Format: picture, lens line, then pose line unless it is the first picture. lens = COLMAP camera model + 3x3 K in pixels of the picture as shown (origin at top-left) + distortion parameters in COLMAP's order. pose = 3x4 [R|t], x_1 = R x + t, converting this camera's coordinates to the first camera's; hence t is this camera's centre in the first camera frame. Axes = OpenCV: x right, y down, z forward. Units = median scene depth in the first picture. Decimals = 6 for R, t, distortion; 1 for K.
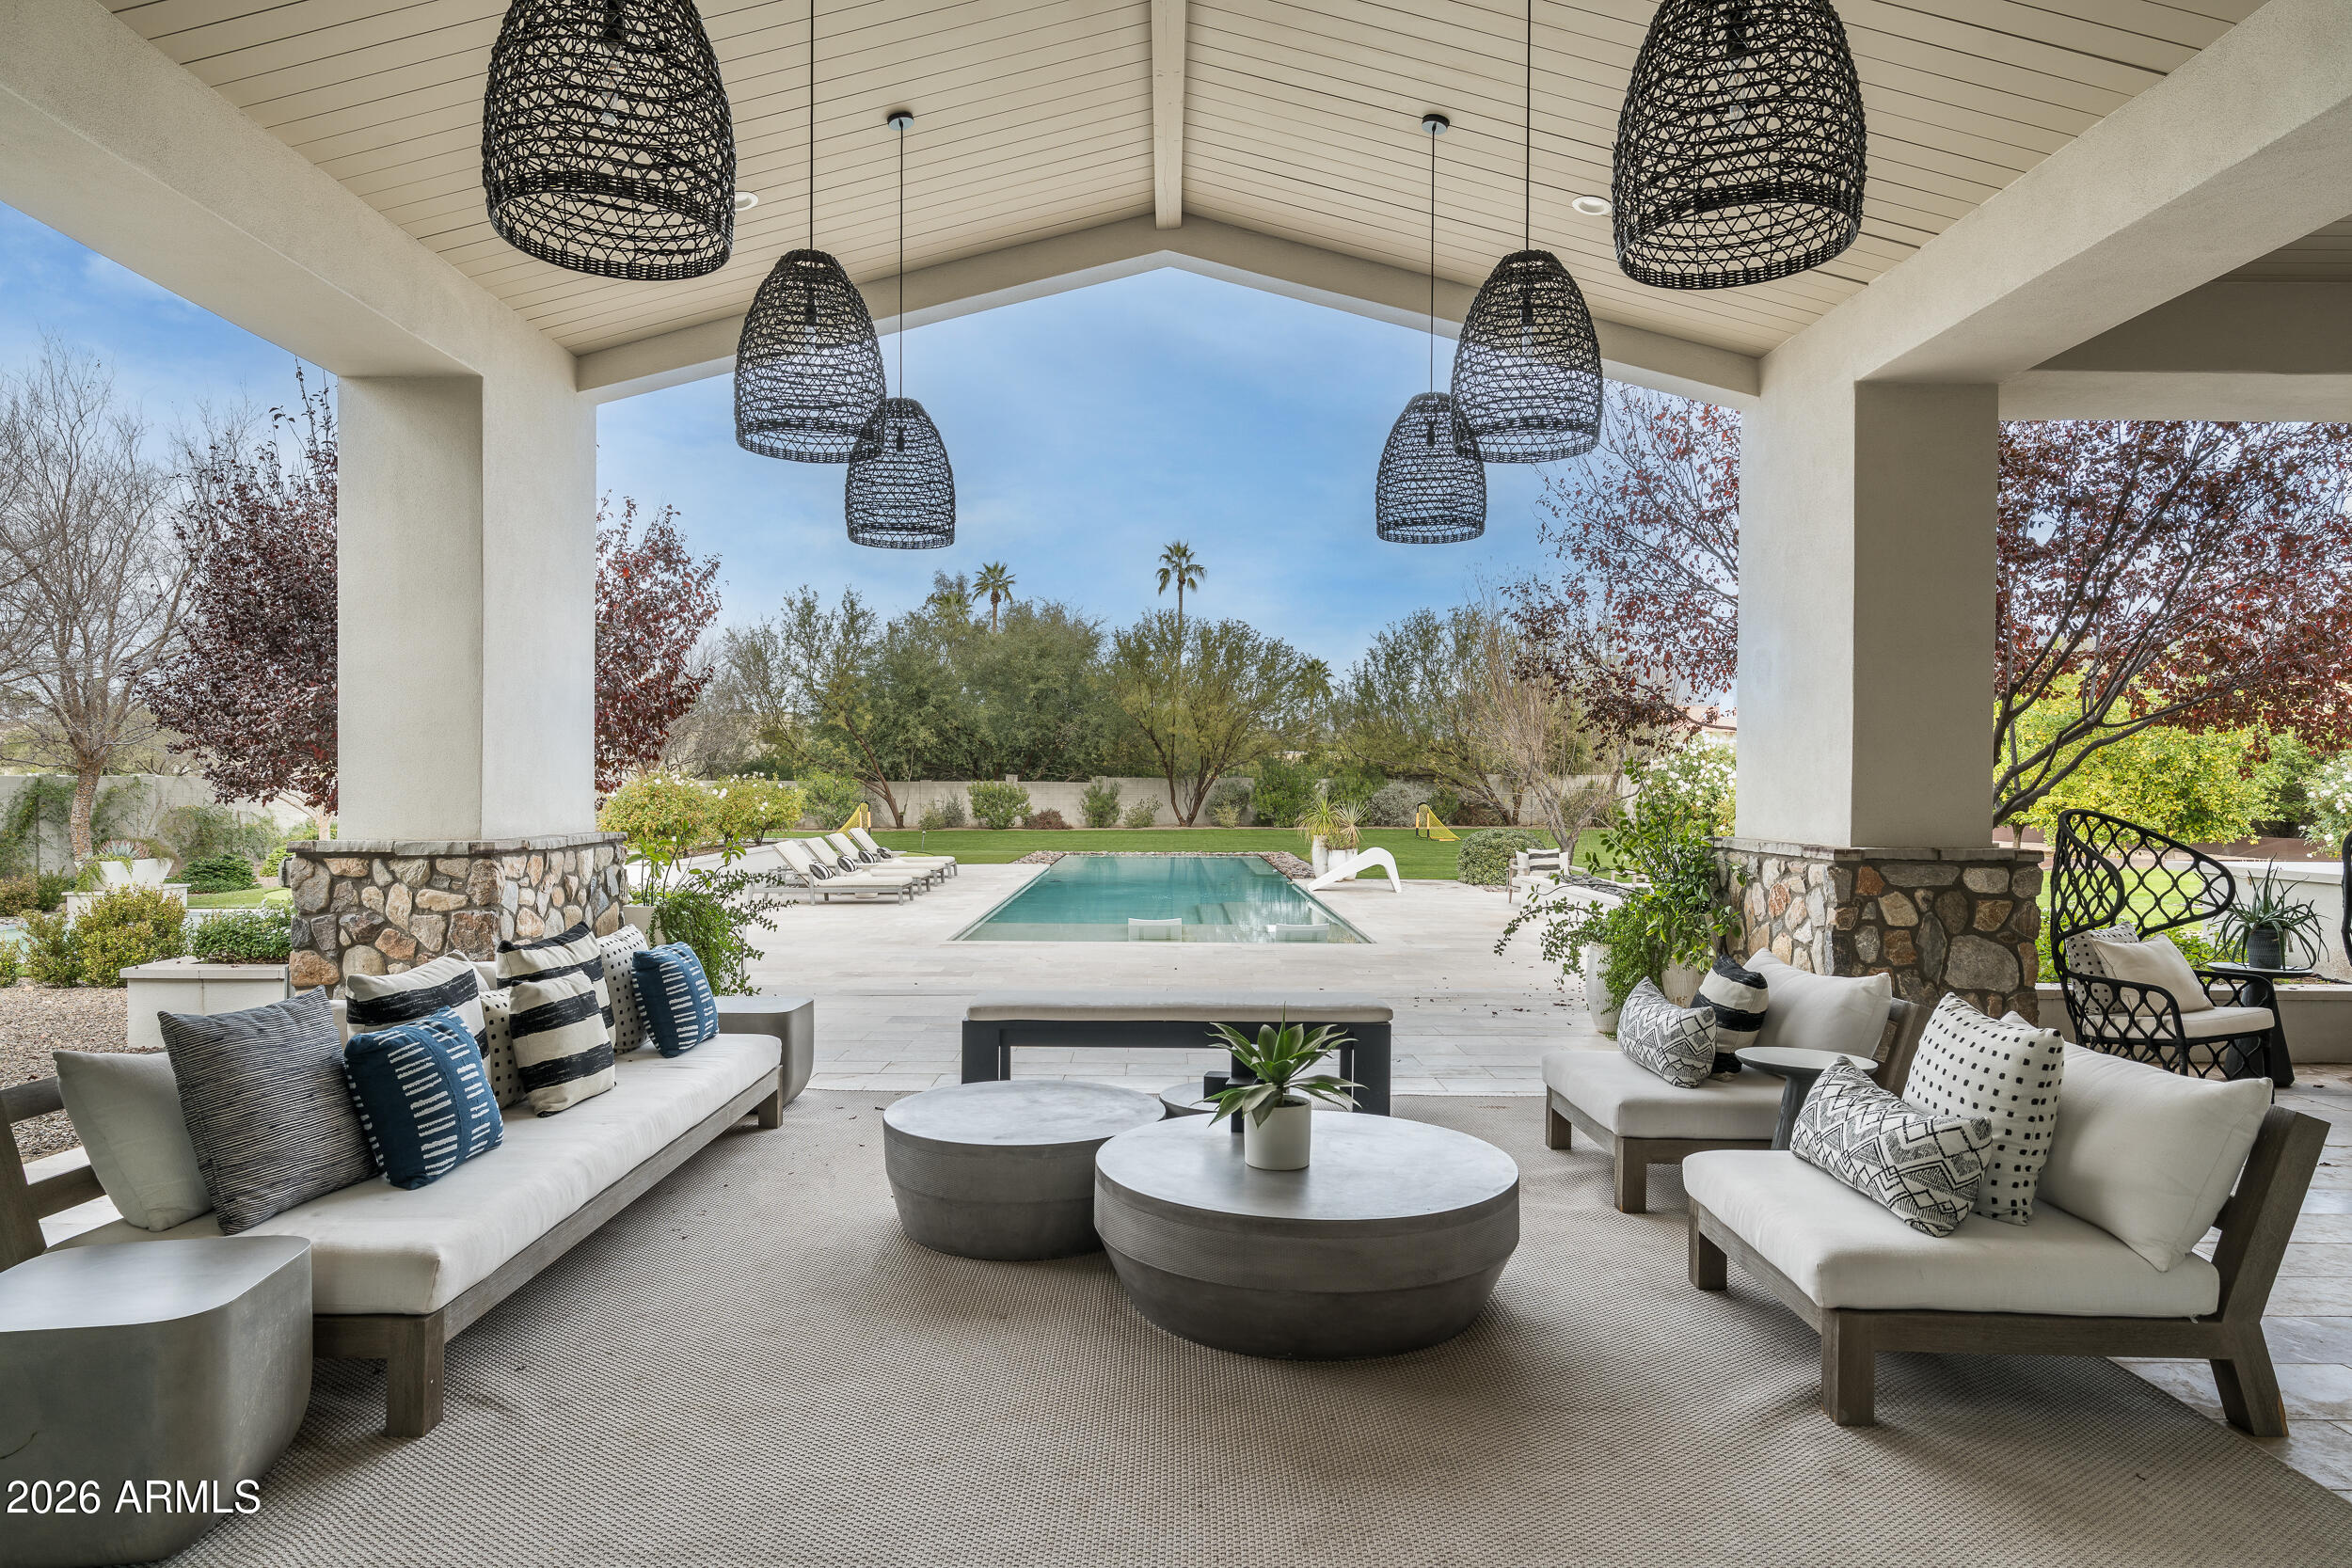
lens RADIAL K [[1406.6, 0, 1176.0], [0, 1406.6, 784.0], [0, 0, 1]] dist [-0.000598, 0.000001]
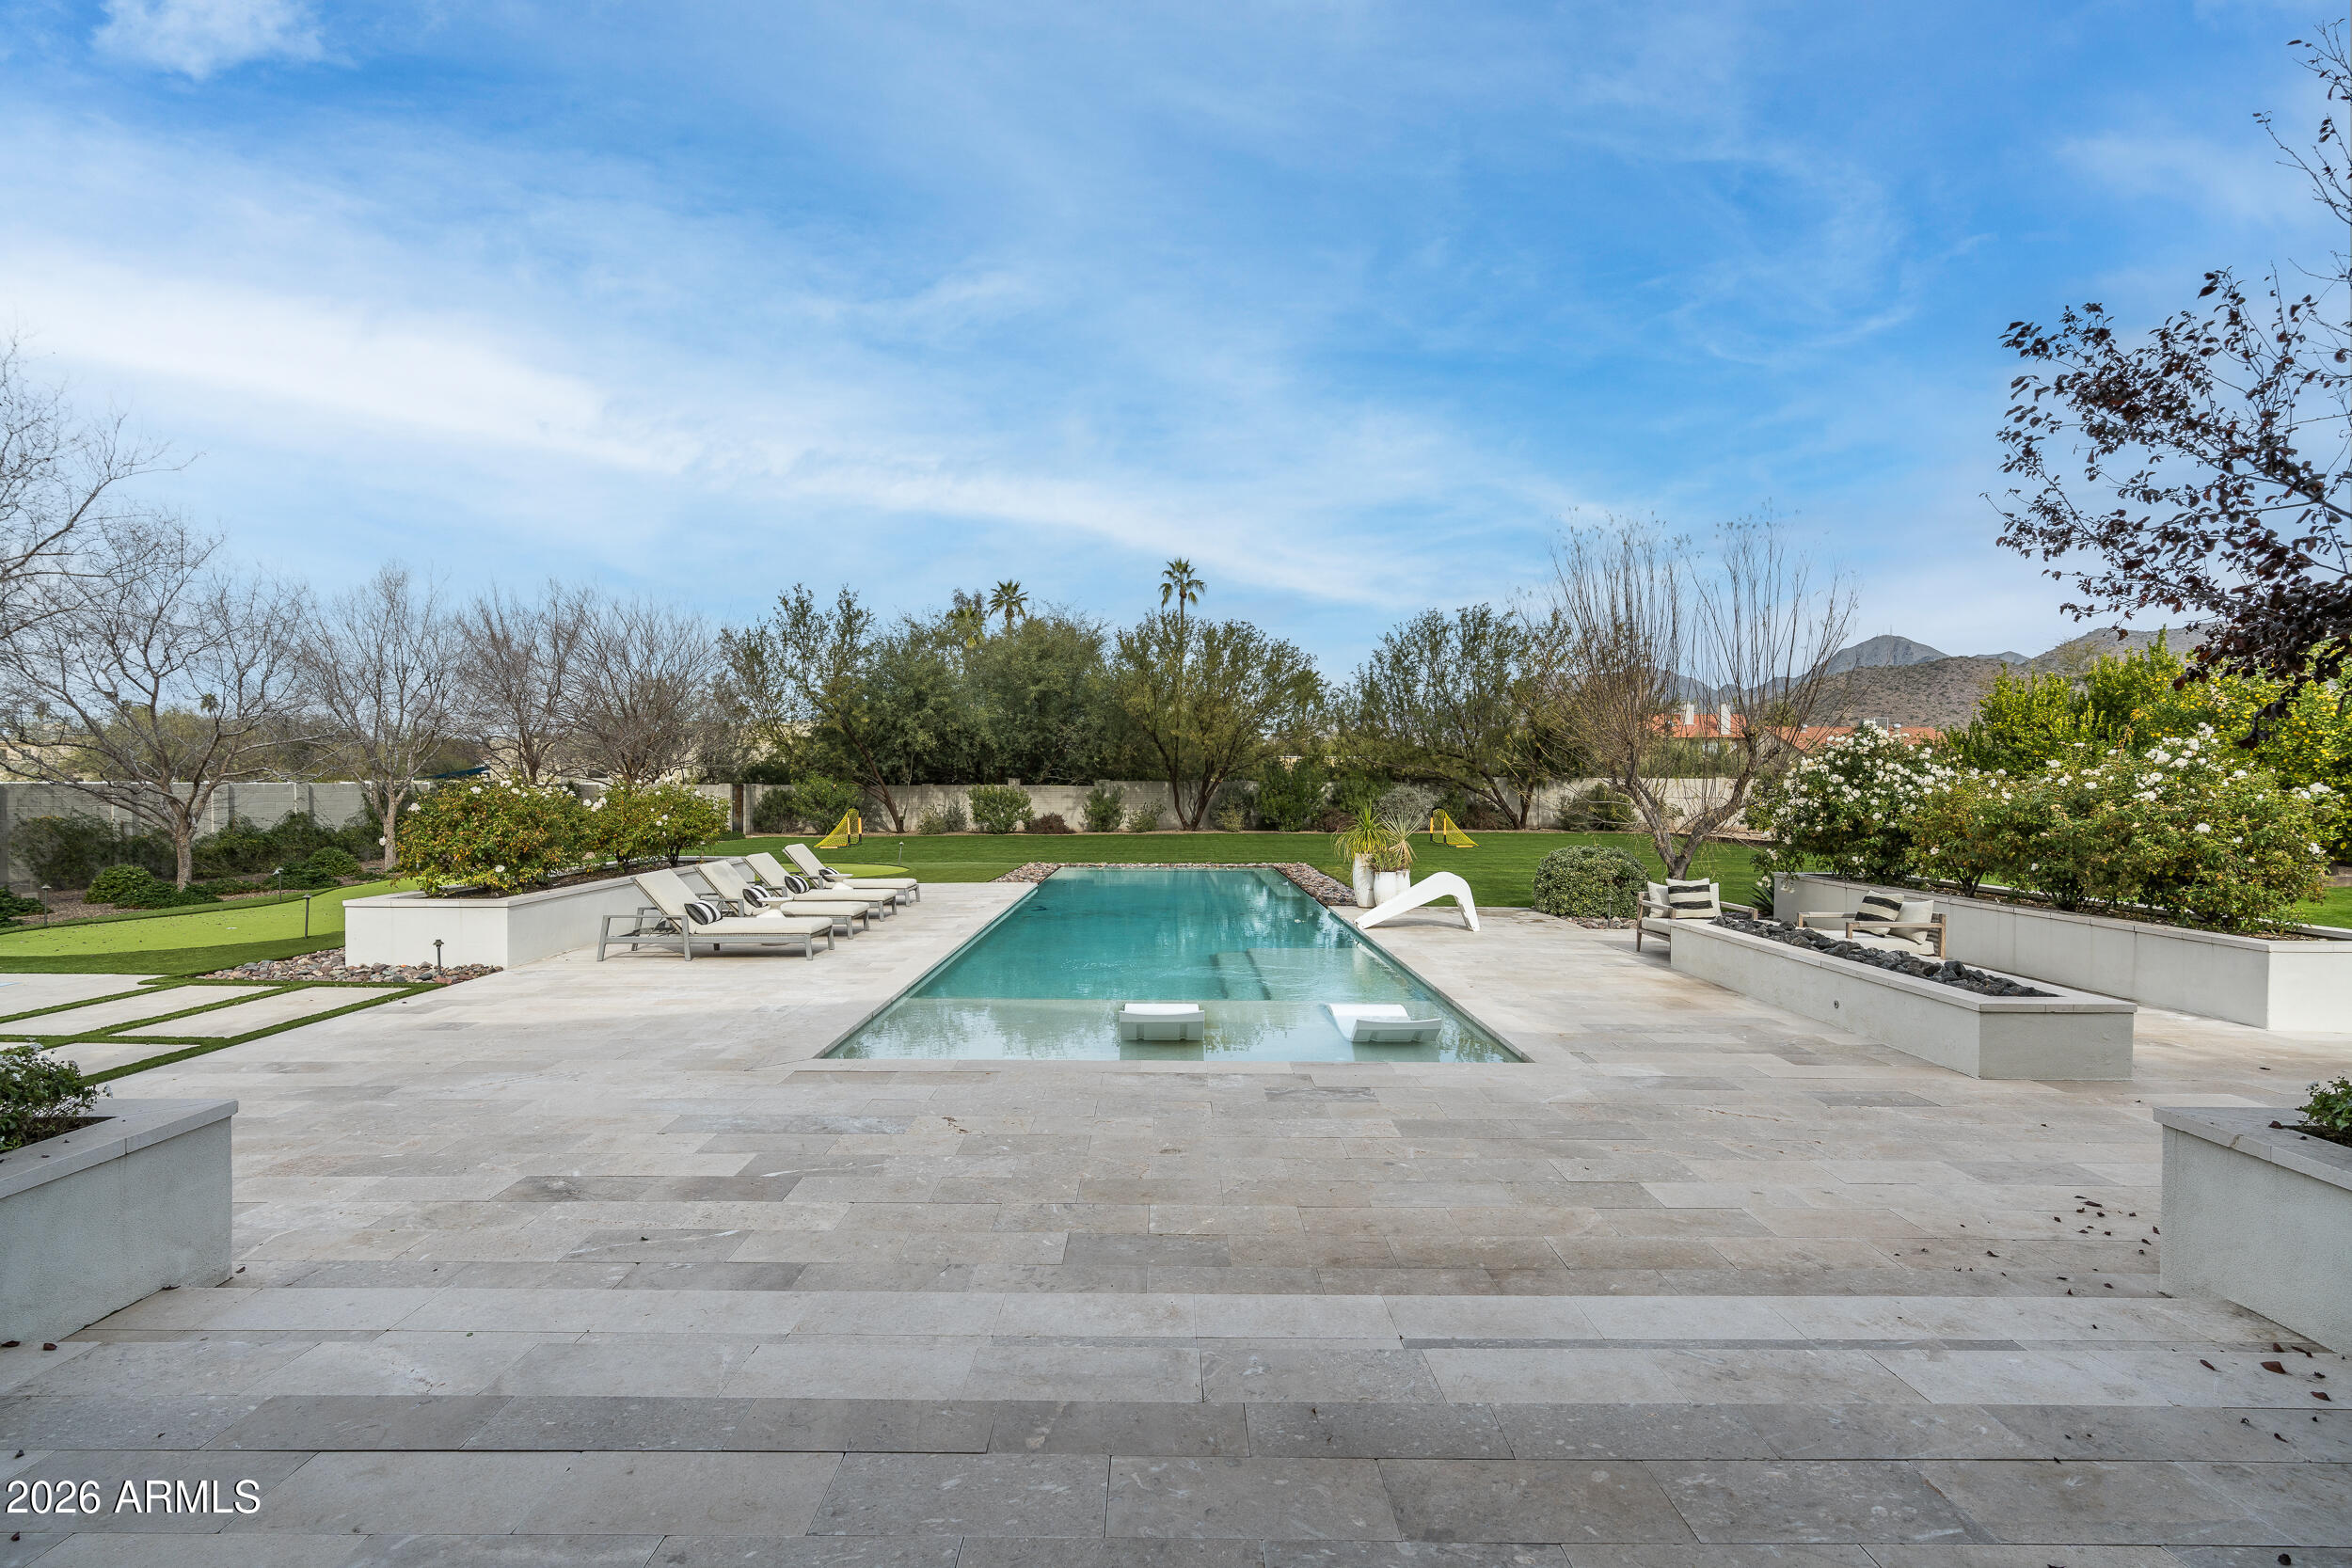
lens RADIAL K [[1206.5, 0, 1176.0], [0, 1206.5, 784.0], [0, 0, 1]] dist [-0.003269, -0.000396]
pose [[0.999999, -0.001365, 0.000090, -0.002752], [0.001365, 0.999998, -0.001375, -0.001364], [-0.000088, 0.001375, 0.999999, 0.156113]]
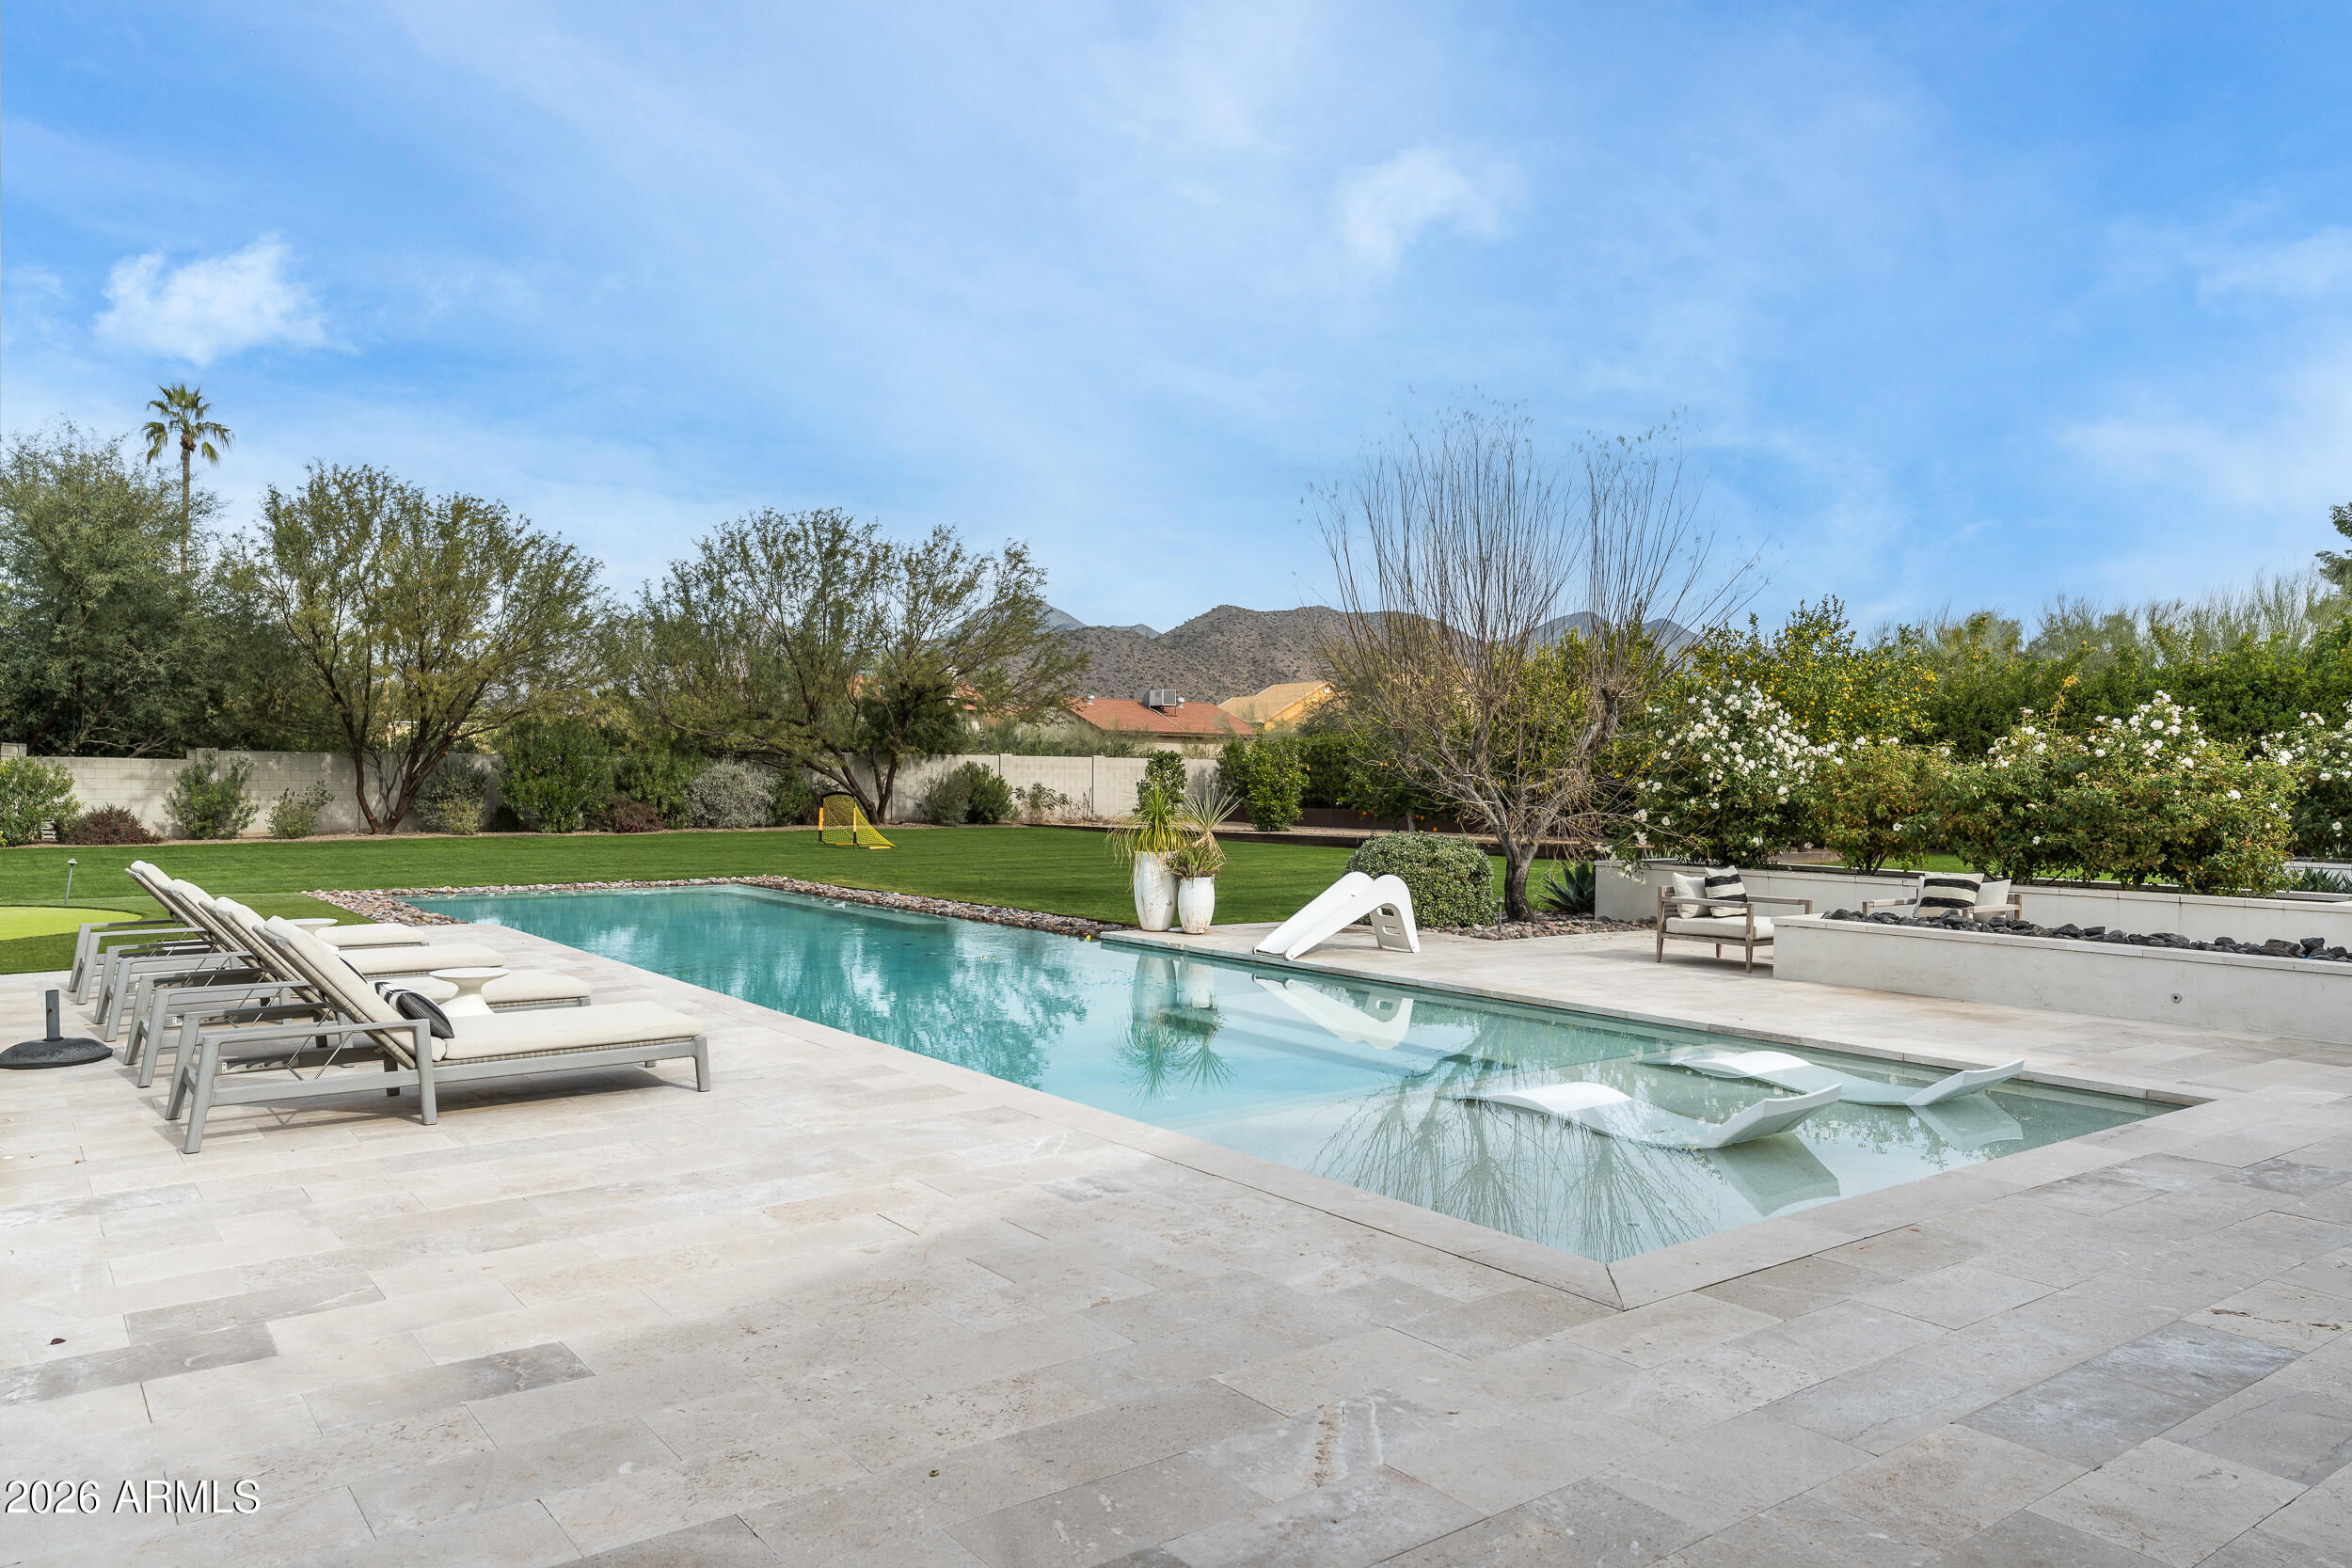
lens RADIAL K [[1622.6, 0, 1176.0], [0, 1622.6, 784.0], [0, 0, 1]] dist [0.002316, 0.000022]
pose [[0.799731, -0.001238, 0.600358, -0.138504], [-0.003639, 0.999970, 0.006910, 0.003079], [-0.600348, -0.007710, 0.799702, 0.250073]]
